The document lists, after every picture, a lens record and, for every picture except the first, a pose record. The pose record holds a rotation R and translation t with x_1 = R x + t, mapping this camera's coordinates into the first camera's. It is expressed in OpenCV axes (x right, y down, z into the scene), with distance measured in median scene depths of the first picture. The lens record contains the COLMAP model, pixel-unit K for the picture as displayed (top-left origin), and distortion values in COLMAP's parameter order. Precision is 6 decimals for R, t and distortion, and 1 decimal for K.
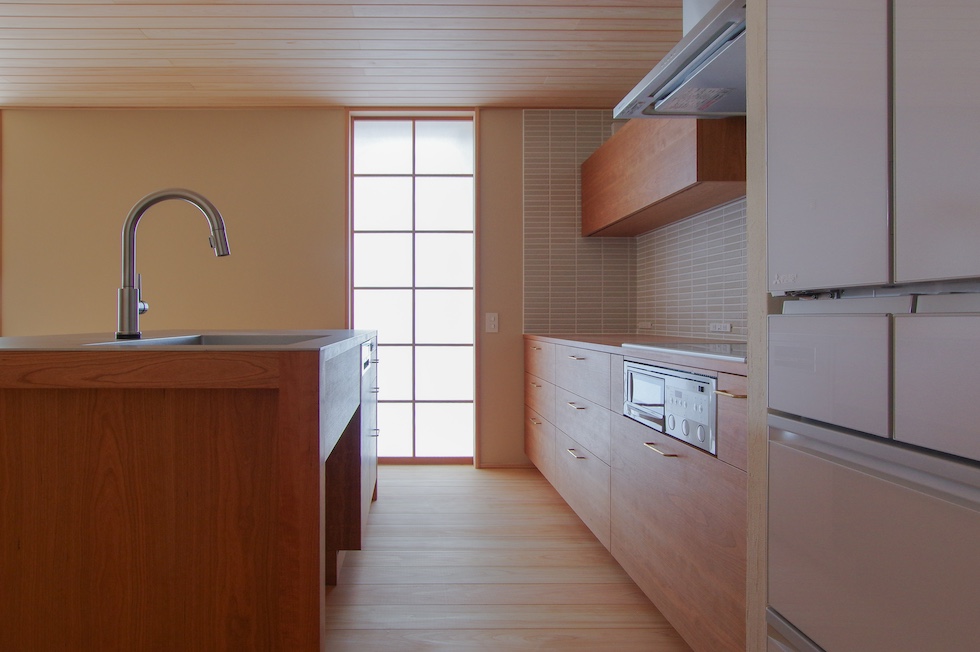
lens RADIAL K [[611.5, 0, 483.5], [0, 611.5, 318.7], [0, 0, 1]] dist [-0.020059, -0.004278]
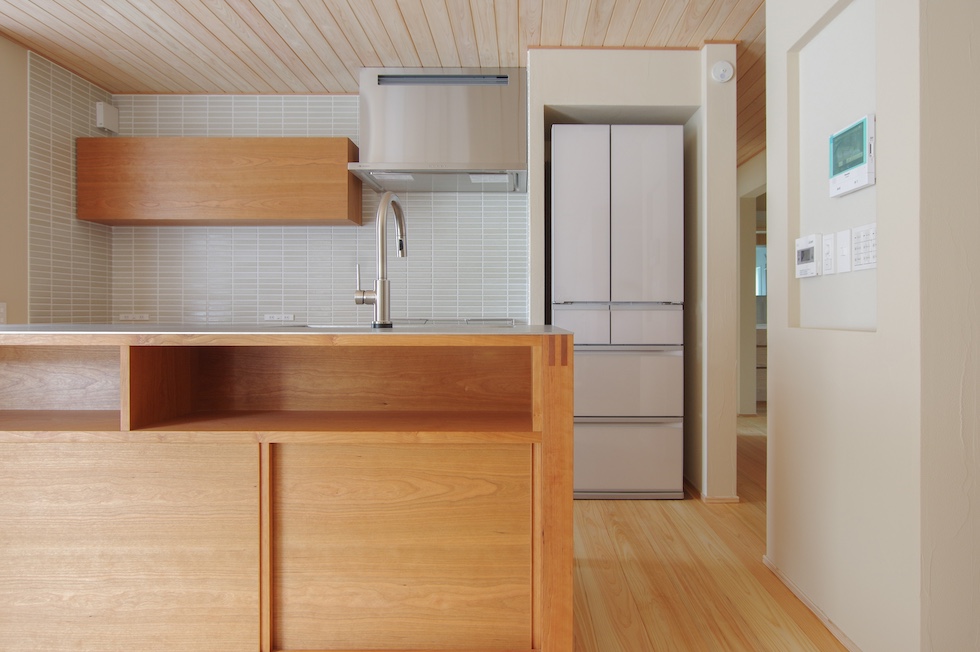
lens RADIAL K [[634.5, 0, 519.6], [0, 634.5, 319.4], [0, 0, 1]] dist [-0.016643, 0.003191]
pose [[0.048534, -0.009490, 0.998776, -0.729337], [-0.002235, 0.999951, 0.009609, 0.002789], [-0.998819, -0.002699, 0.048510, 0.311157]]
